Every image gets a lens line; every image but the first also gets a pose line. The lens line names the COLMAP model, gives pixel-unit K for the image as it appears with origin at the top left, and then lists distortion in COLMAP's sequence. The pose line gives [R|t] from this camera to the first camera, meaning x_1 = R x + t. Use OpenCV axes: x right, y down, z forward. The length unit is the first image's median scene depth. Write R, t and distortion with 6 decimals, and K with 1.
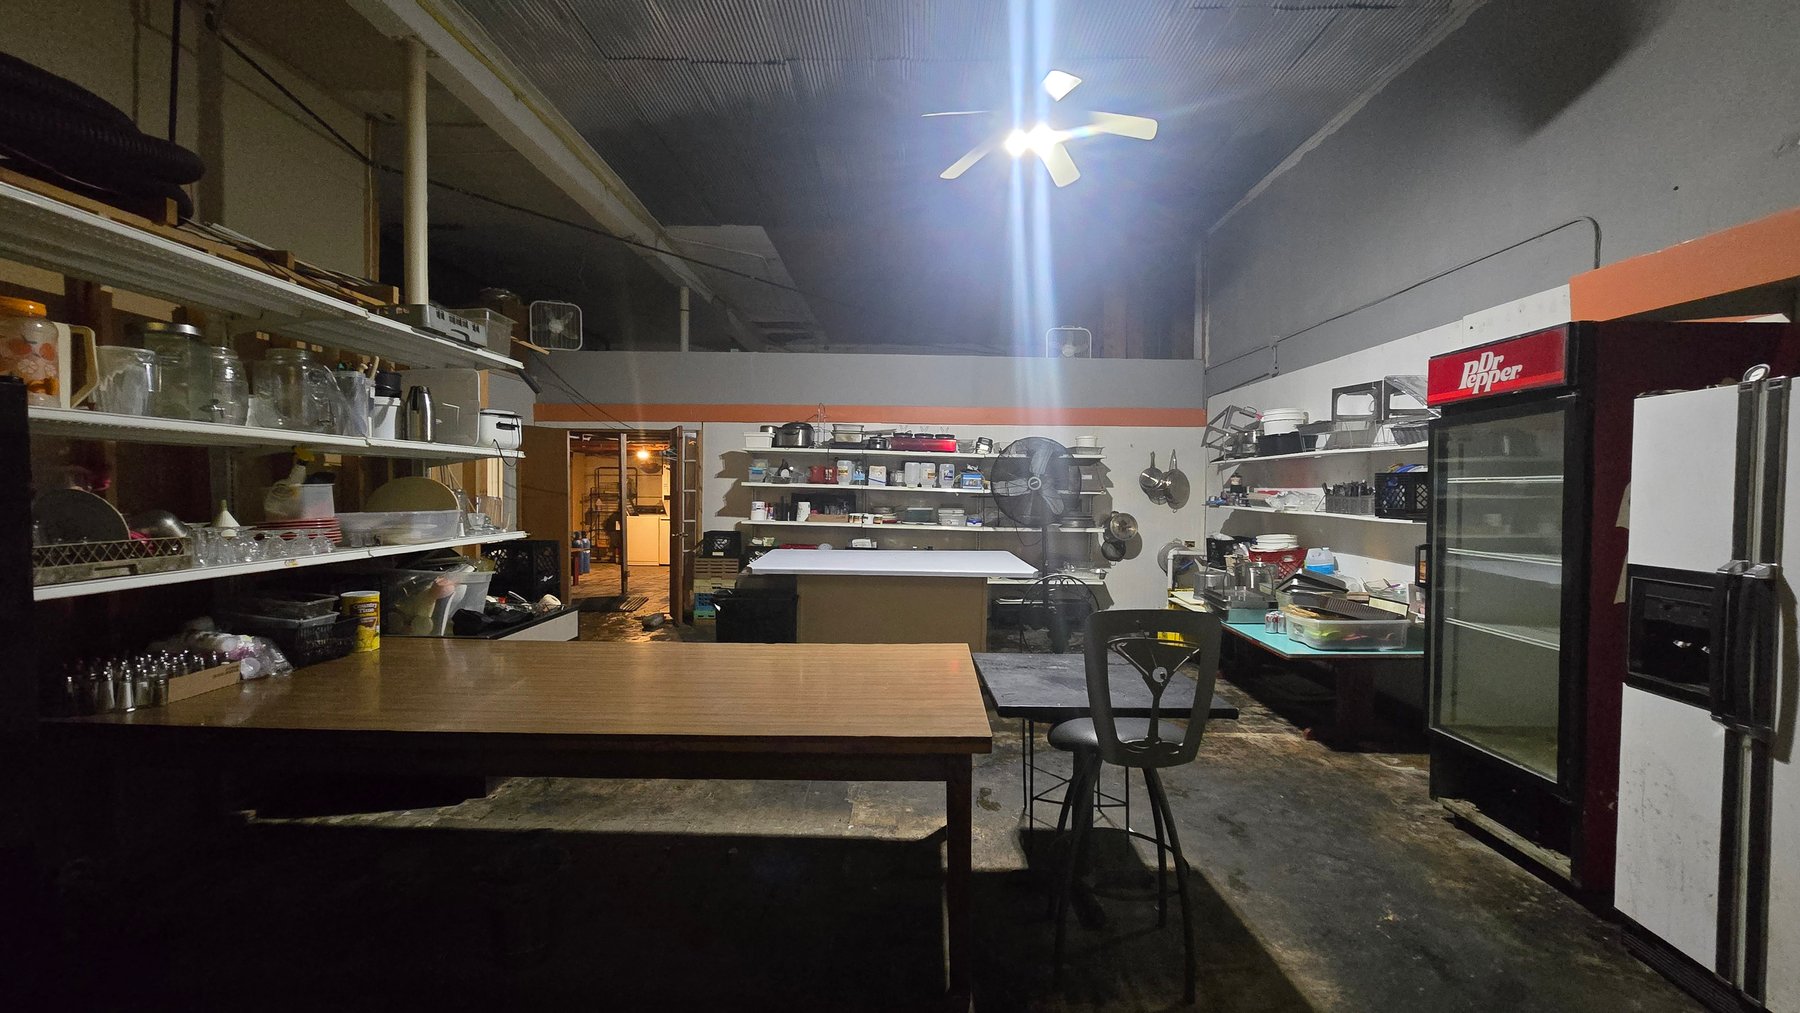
lens RADIAL K [[738.4, 0, 912.3], [0, 738.4, 496.7], [0, 0, 1]] dist [-0.002035, -0.000108]
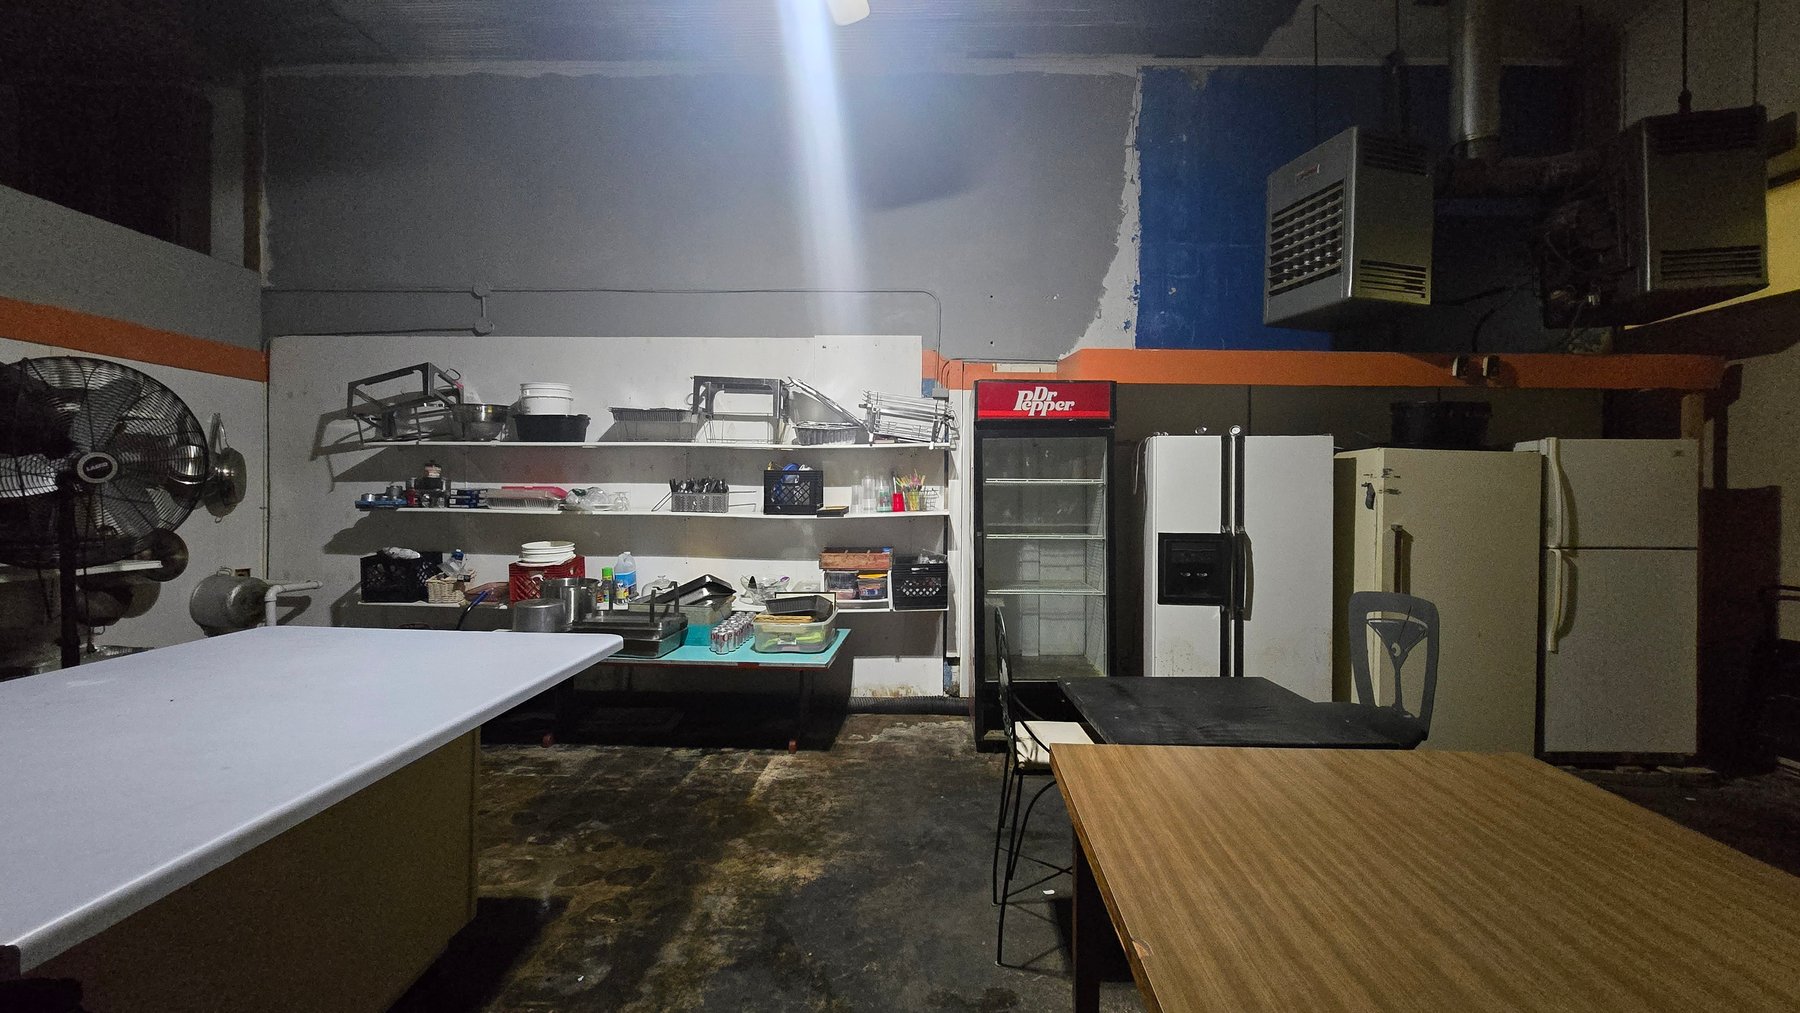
lens RADIAL K [[738.4, 0, 911.1], [0, 738.4, 499.2], [0, 0, 1]] dist [-0.002035, -0.000108]
pose [[0.018186, -0.015252, 0.999718, -0.430183], [0.004325, 0.999875, 0.015176, -0.008512], [-0.999825, 0.004047, 0.018249, 0.901060]]
